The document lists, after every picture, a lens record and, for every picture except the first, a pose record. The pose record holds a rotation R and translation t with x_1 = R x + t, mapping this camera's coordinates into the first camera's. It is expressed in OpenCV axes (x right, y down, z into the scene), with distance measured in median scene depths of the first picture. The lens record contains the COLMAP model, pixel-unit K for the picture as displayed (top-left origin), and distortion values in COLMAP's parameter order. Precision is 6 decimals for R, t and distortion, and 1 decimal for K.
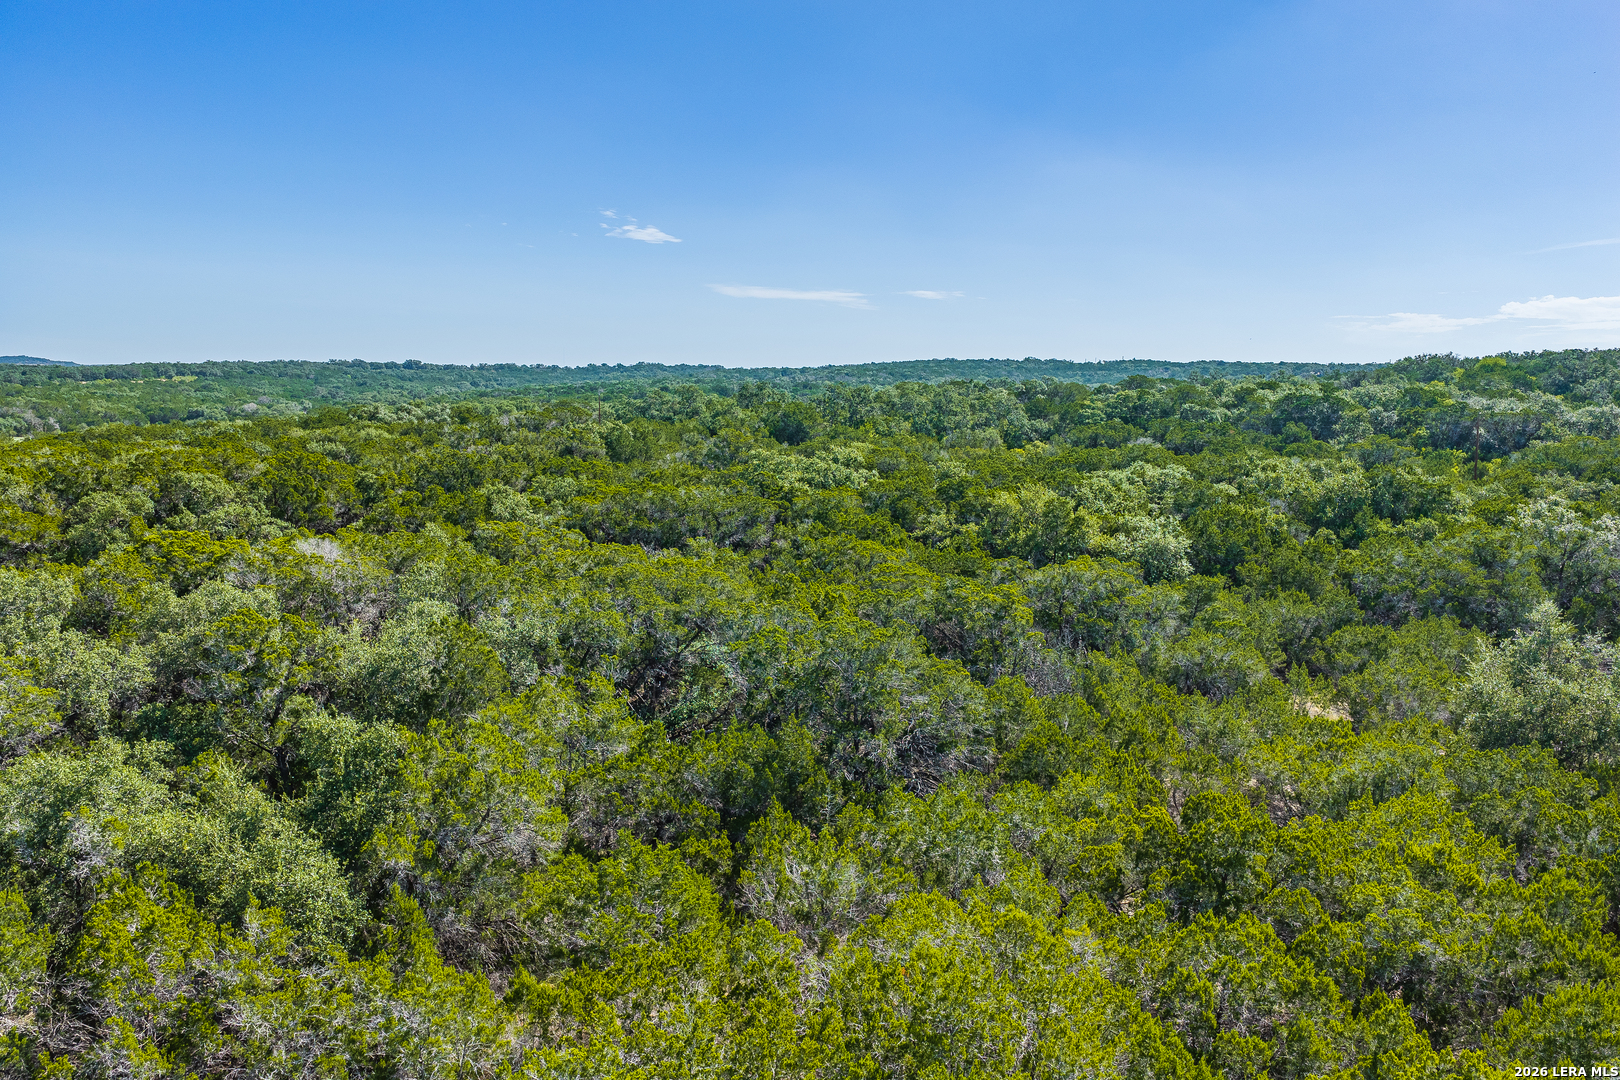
lens RADIAL K [[1324.0, 0, 820.2], [0, 1324.0, 538.5], [0, 0, 1]] dist [0.005065, -0.020956]
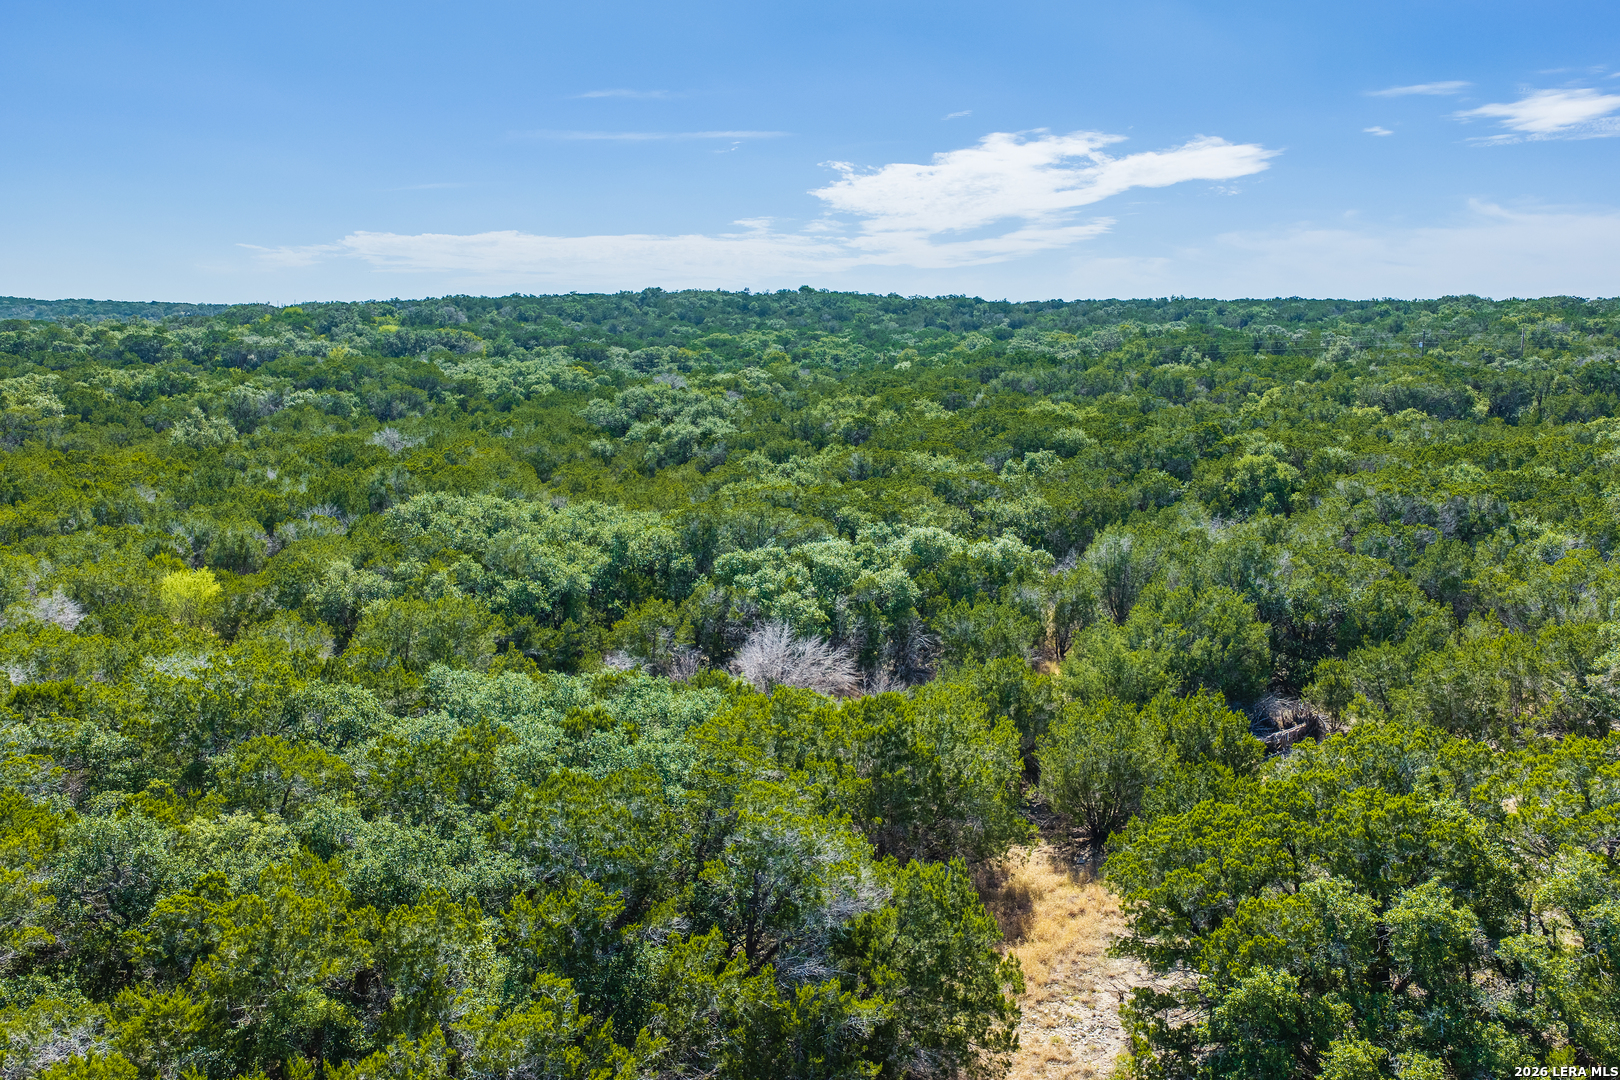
lens RADIAL K [[1364.0, 0, 810.0], [0, 1364.0, 540.0], [0, 0, 1]] dist [0.013891, -0.030479]
pose [[0.719991, -0.105765, 0.685876, -0.190205], [0.076317, 0.994391, 0.073225, 0.072903], [-0.689774, -0.000378, 0.724025, -0.698109]]
